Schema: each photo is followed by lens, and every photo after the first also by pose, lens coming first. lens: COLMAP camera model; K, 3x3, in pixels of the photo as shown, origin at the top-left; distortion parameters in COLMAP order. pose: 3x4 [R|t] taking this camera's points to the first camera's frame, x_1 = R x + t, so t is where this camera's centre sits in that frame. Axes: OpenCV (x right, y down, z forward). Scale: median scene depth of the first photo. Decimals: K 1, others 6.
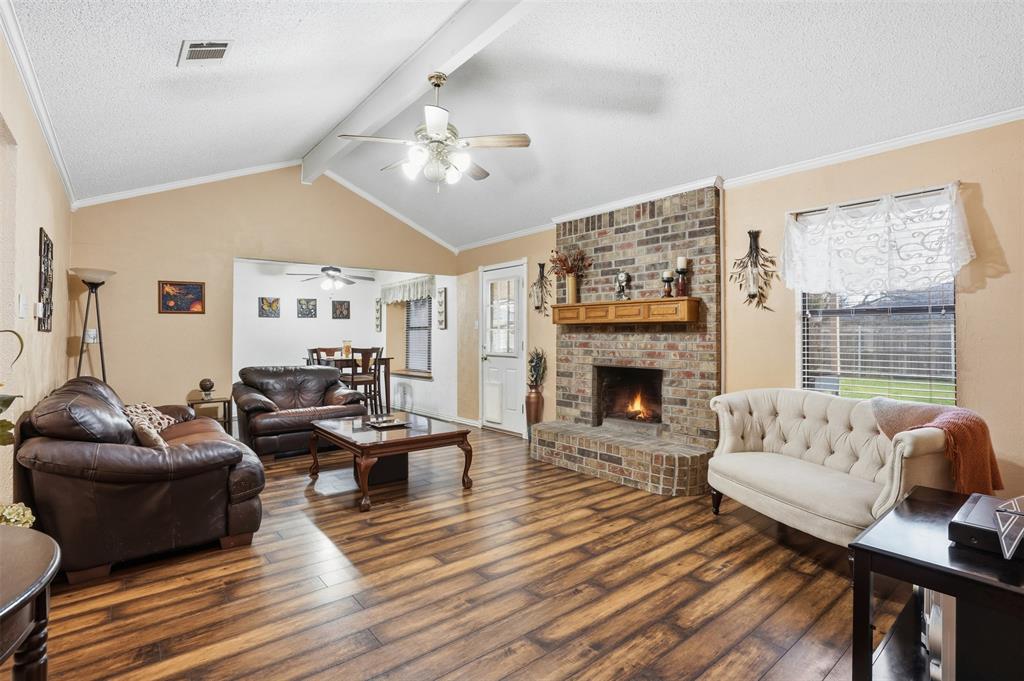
lens RADIAL K [[486.9, 0, 504.5], [0, 486.9, 326.1], [0, 0, 1]] dist [-0.042099, 0.007620]
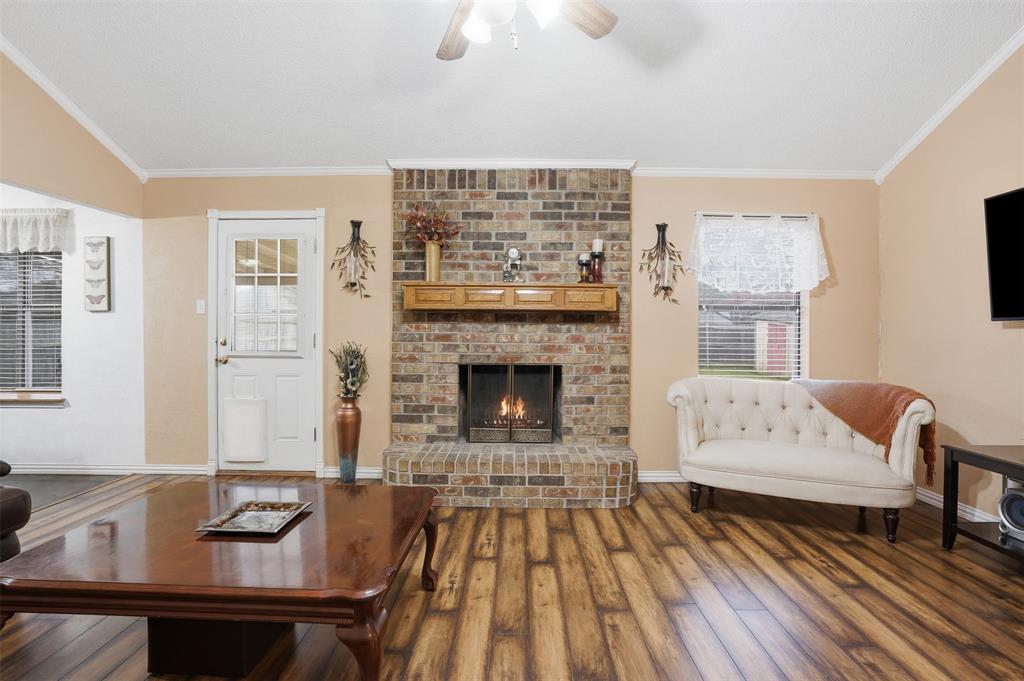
lens RADIAL K [[486.9, 0, 510.5], [0, 486.9, 329.9], [0, 0, 1]] dist [-0.042099, 0.007620]
pose [[0.644535, 0.005093, 0.764558, -0.396564], [-0.022473, 0.999672, 0.012285, 0.016771], [-0.764244, -0.025100, 0.644438, 0.496189]]
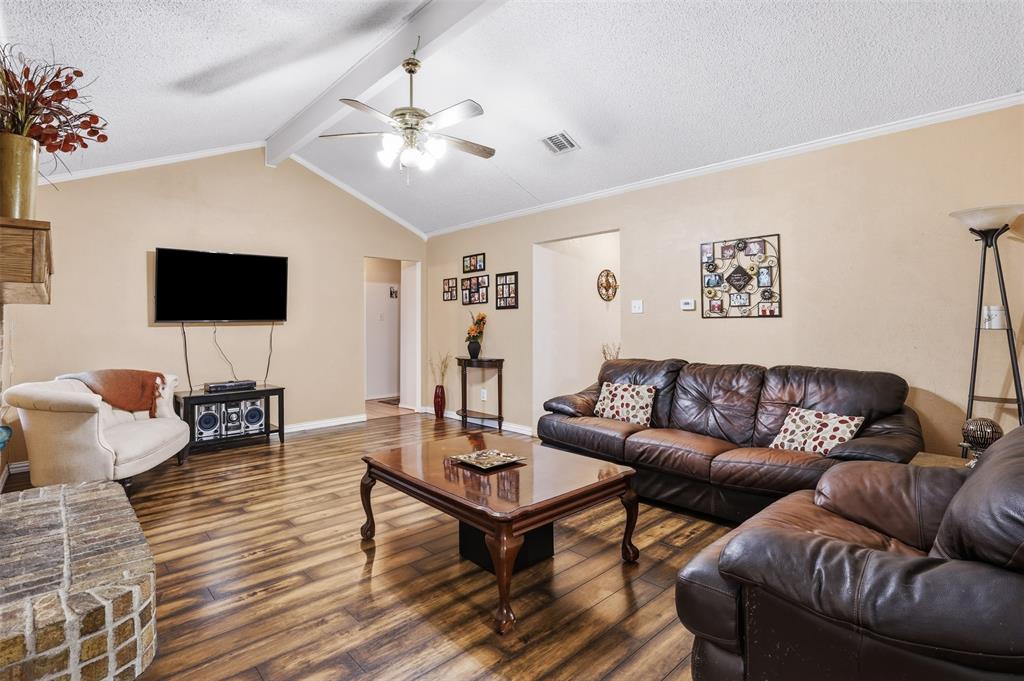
lens RADIAL K [[486.9, 0, 519.6], [0, 486.9, 321.9], [0, 0, 1]] dist [-0.042099, 0.007620]
pose [[-0.995767, 0.006014, -0.091713, -0.206229], [0.009203, 0.999366, -0.034381, 0.038463], [0.091448, -0.035079, -0.995192, 1.516702]]
